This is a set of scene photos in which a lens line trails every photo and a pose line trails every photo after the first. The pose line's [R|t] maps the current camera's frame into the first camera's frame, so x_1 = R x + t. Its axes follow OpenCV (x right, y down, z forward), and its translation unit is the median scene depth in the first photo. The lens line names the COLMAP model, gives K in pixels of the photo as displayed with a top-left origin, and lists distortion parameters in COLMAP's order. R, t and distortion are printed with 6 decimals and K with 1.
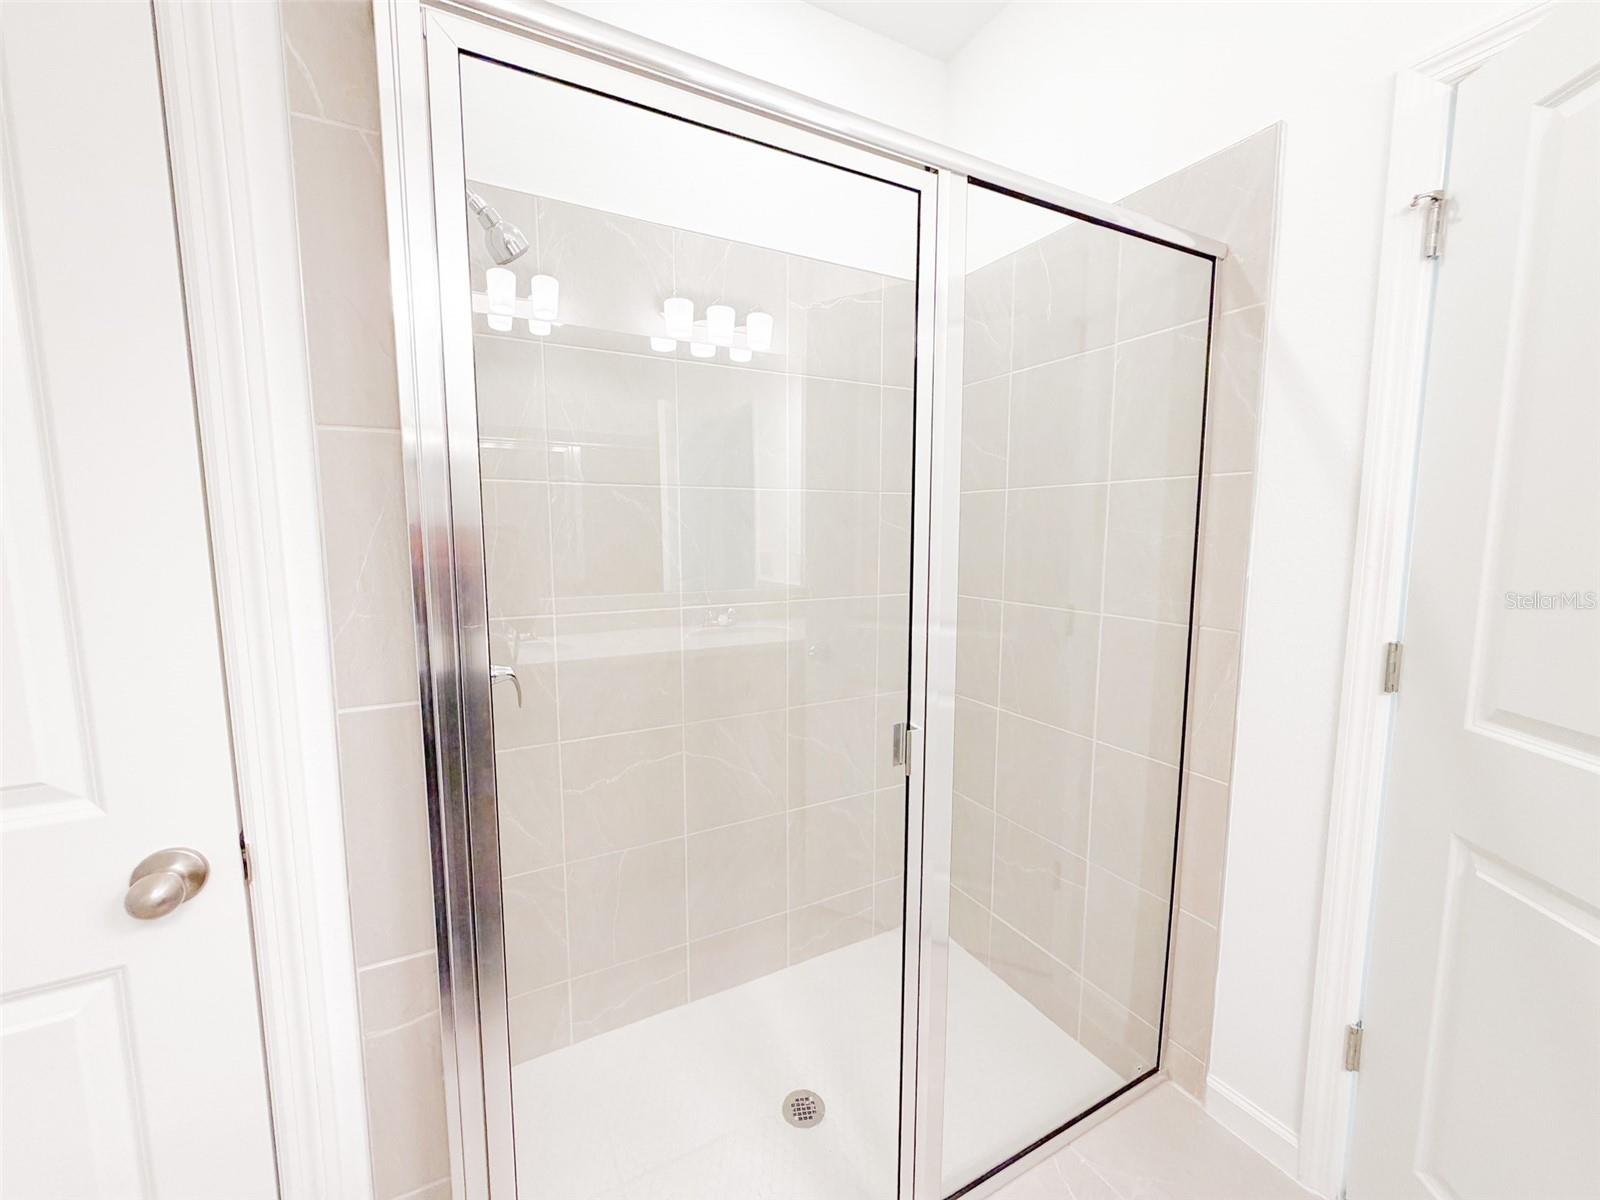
lens RADIAL K [[635.3, 0, 795.6], [0, 635.3, 599.9], [0, 0, 1]] dist [-0.002179, 0.000220]
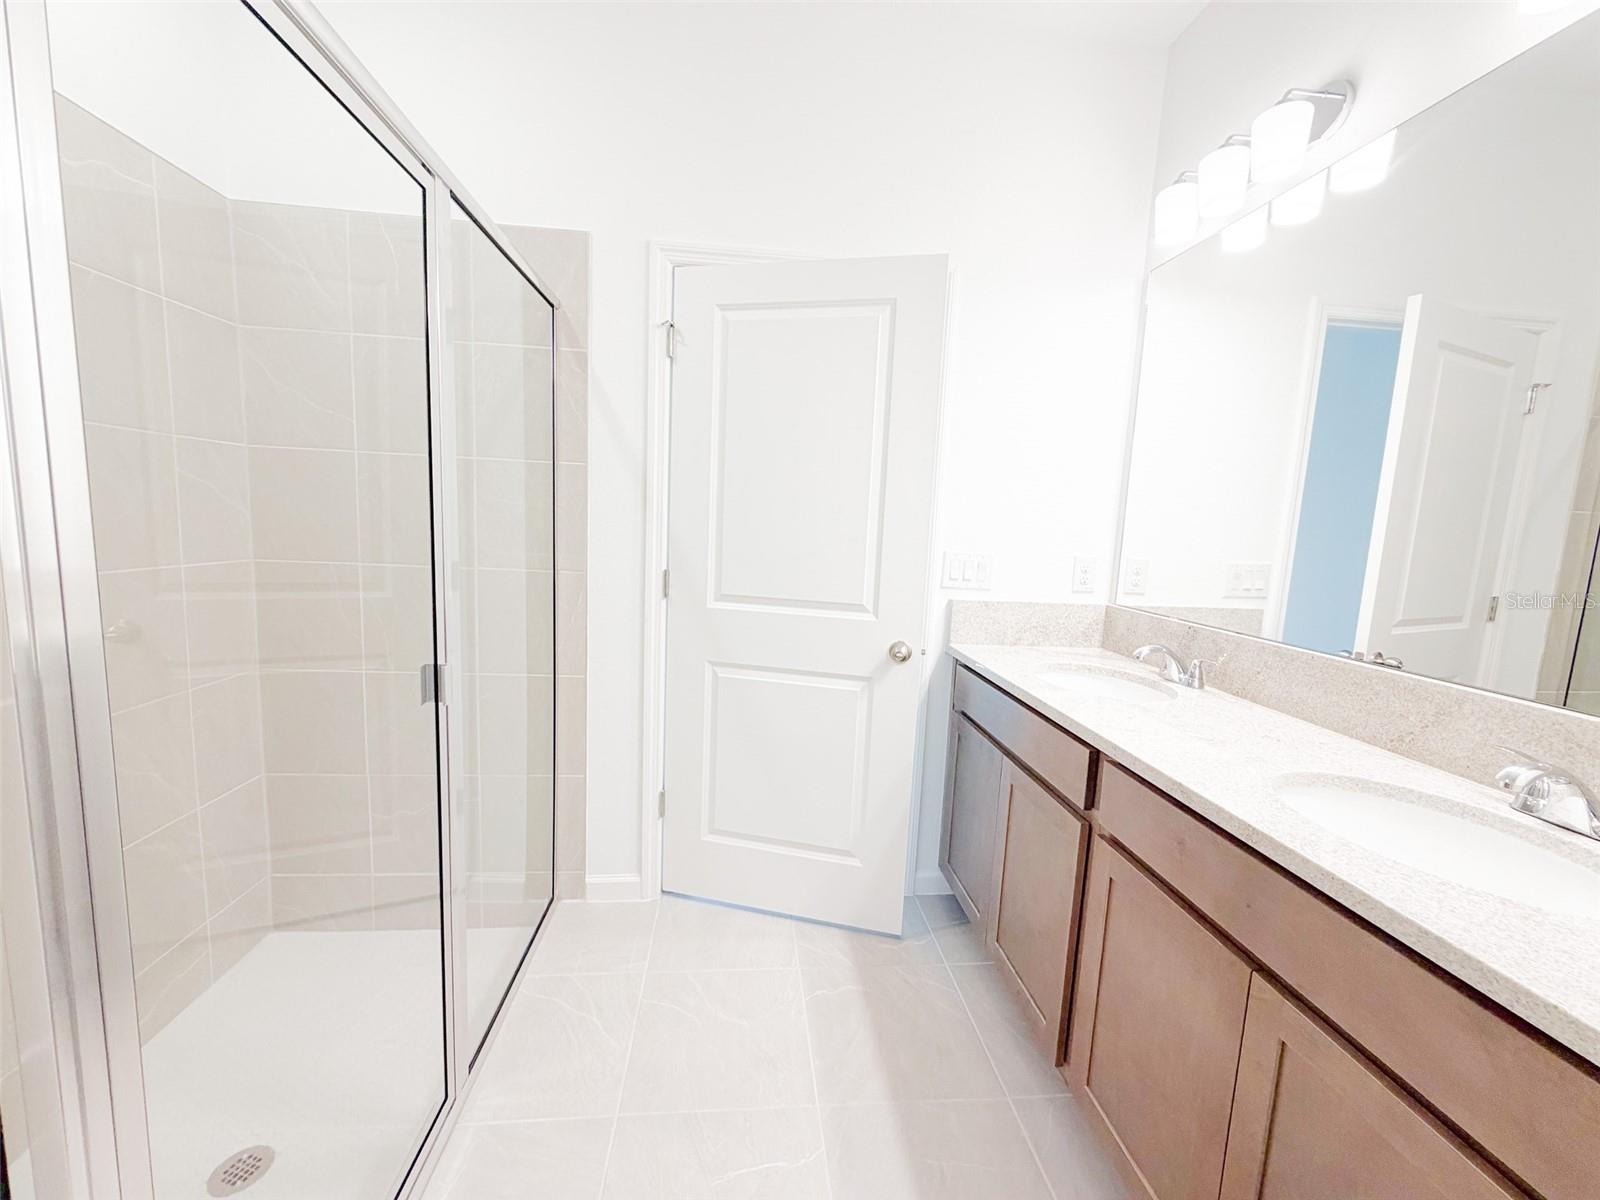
lens RADIAL K [[635.3, 0, 795.6], [0, 635.3, 599.9], [0, 0, 1]] dist [-0.002179, 0.000220]
pose [[0.385104, -0.096623, 0.917801, -0.507542], [0.055715, 0.995124, 0.081386, 0.024197], [-0.921190, 0.019793, 0.388610, -0.026764]]
